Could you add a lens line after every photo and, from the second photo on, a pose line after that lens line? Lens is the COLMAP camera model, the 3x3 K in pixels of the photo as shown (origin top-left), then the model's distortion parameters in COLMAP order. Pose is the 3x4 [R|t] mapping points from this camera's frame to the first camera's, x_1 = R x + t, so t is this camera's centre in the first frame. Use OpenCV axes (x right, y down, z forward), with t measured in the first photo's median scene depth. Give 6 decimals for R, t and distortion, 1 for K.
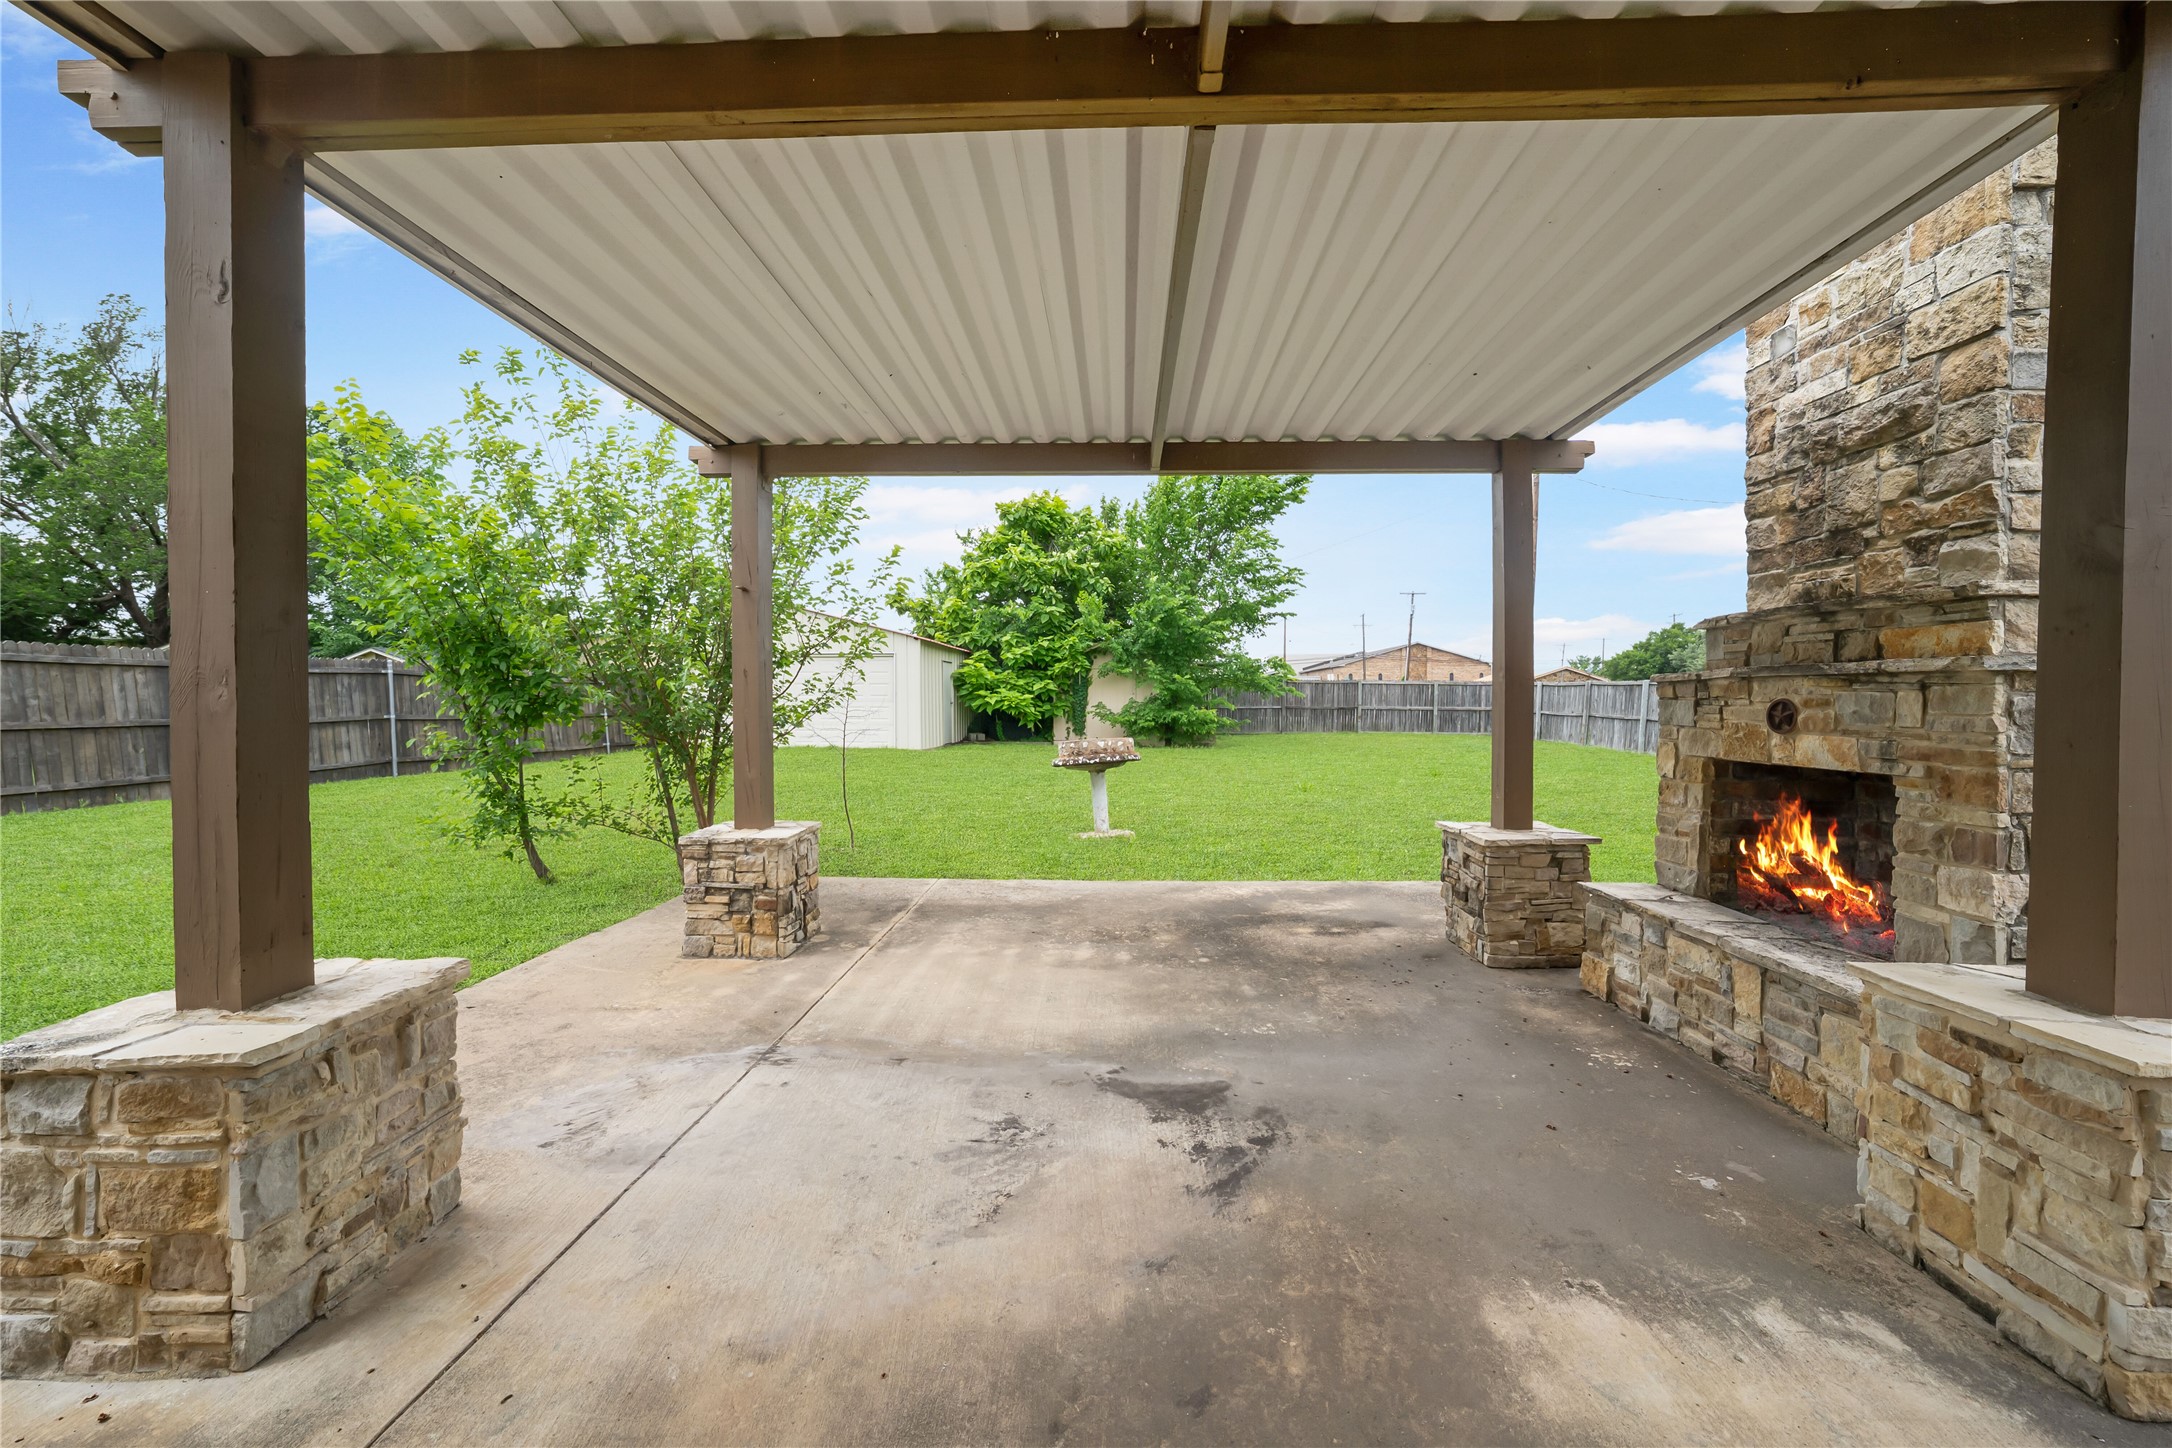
lens RADIAL K [[765.5, 0, 1103.3], [0, 765.5, 714.4], [0, 0, 1]] dist [-0.024290, 0.005991]
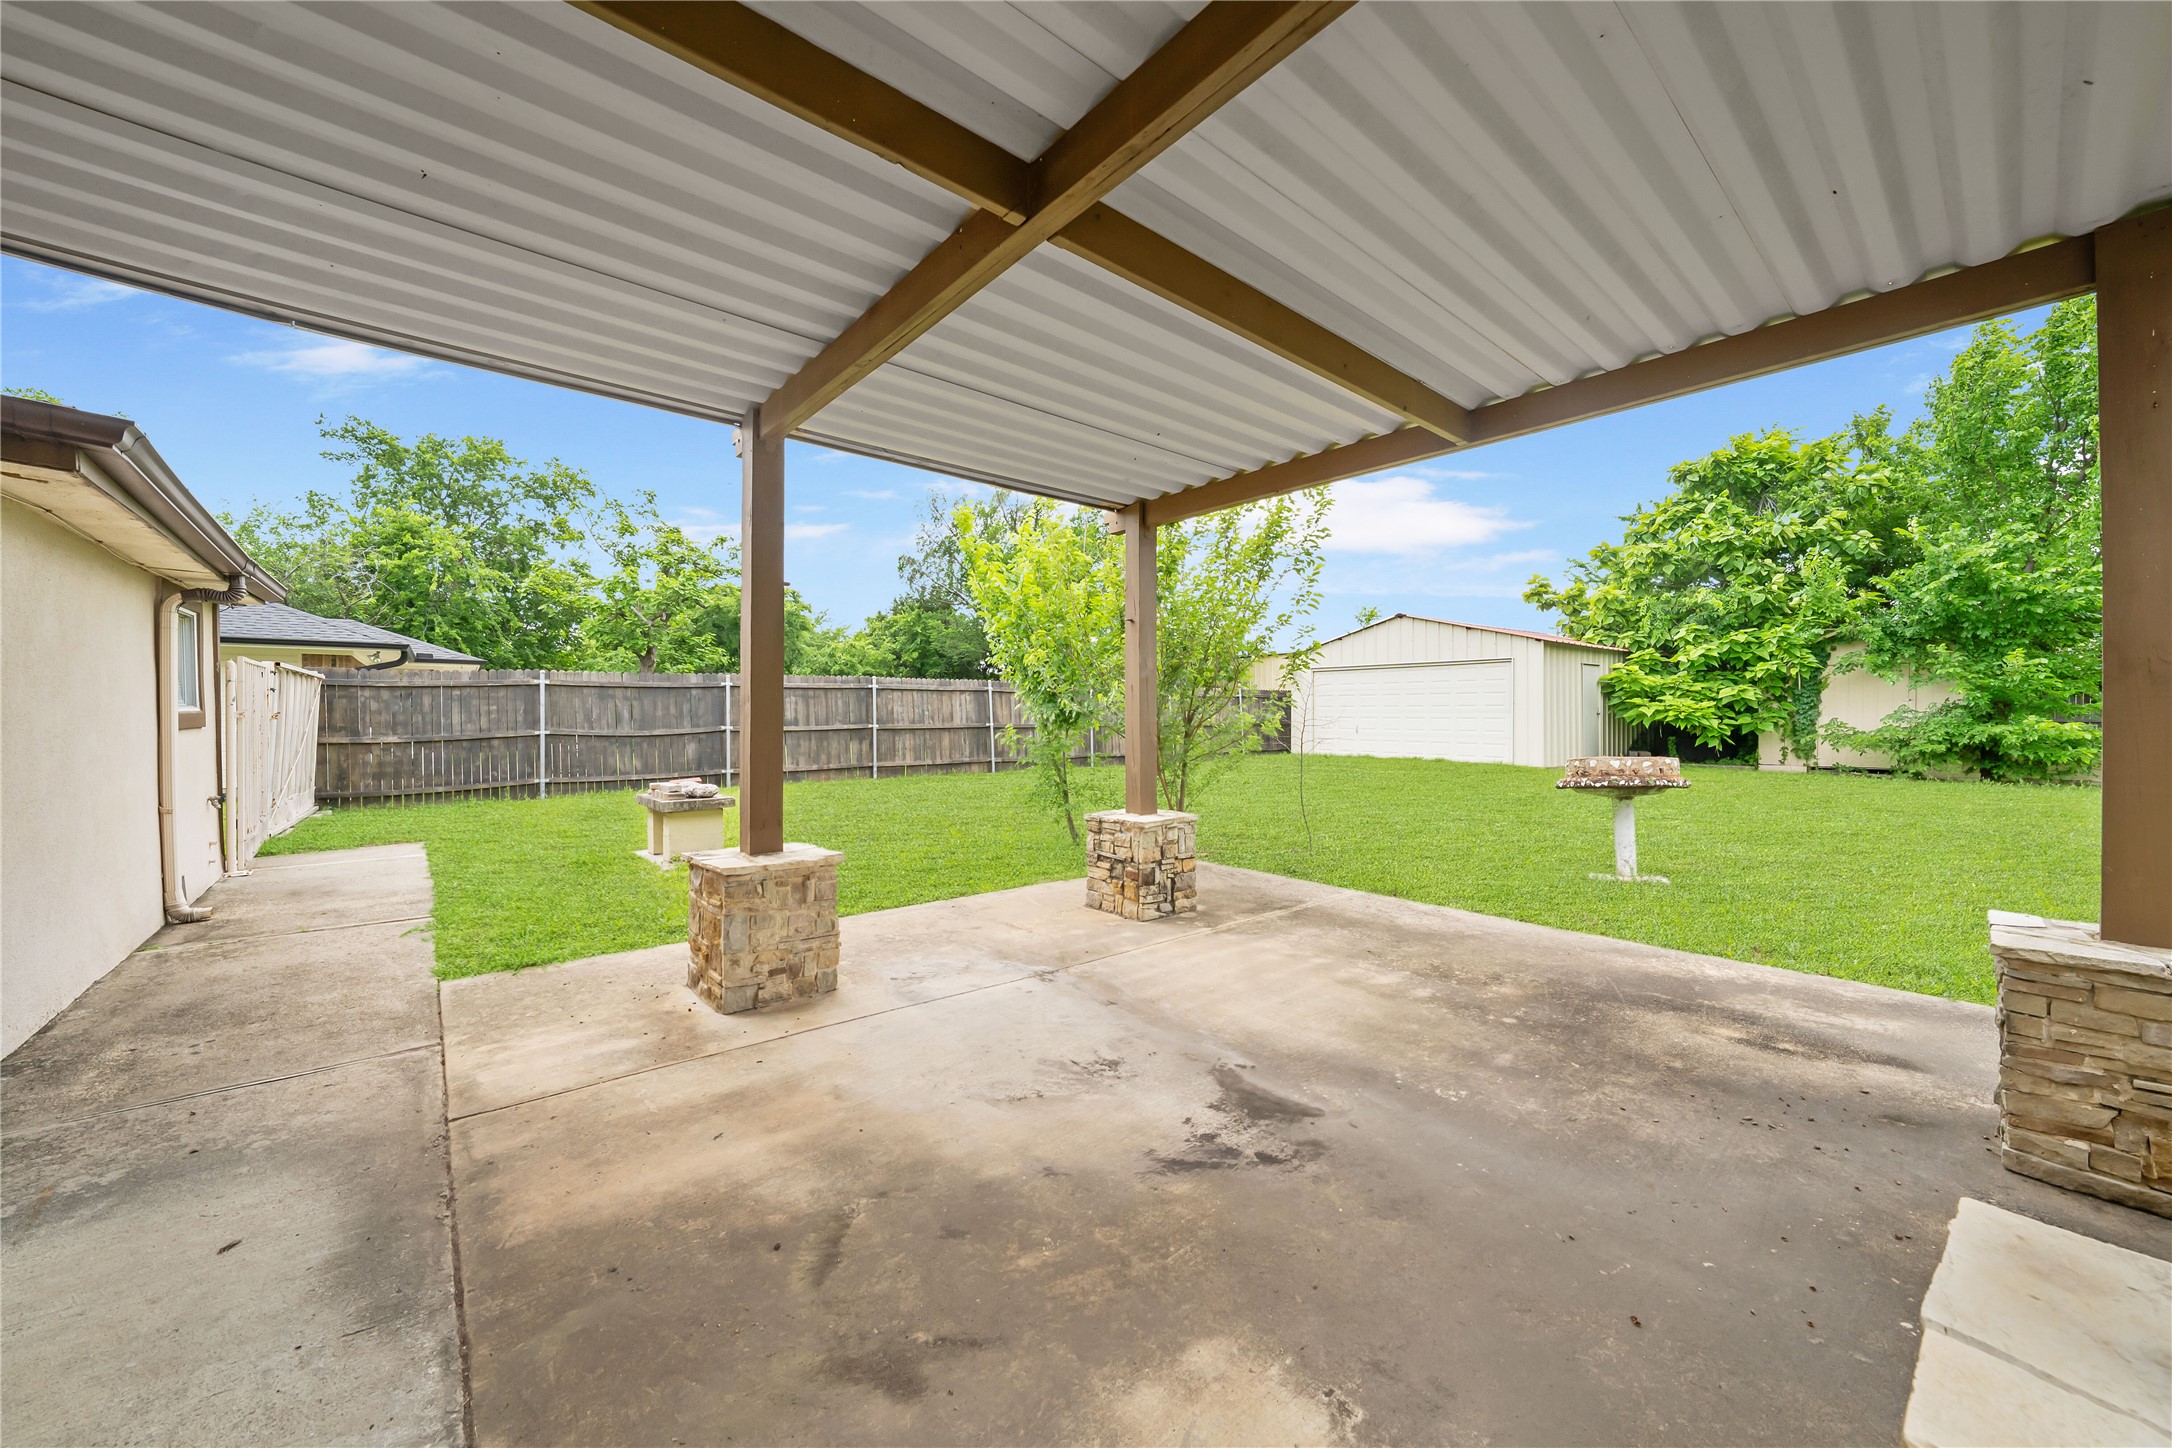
lens RADIAL K [[797.2, 0, 1092.7], [0, 797.2, 718.6], [0, 0, 1]] dist [-0.008332, 0.000370]
pose [[0.666441, 0.002177, -0.745554, 0.480202], [-0.009738, 0.999936, -0.005785, 0.004034], [0.745494, 0.011115, 0.666420, 0.087268]]
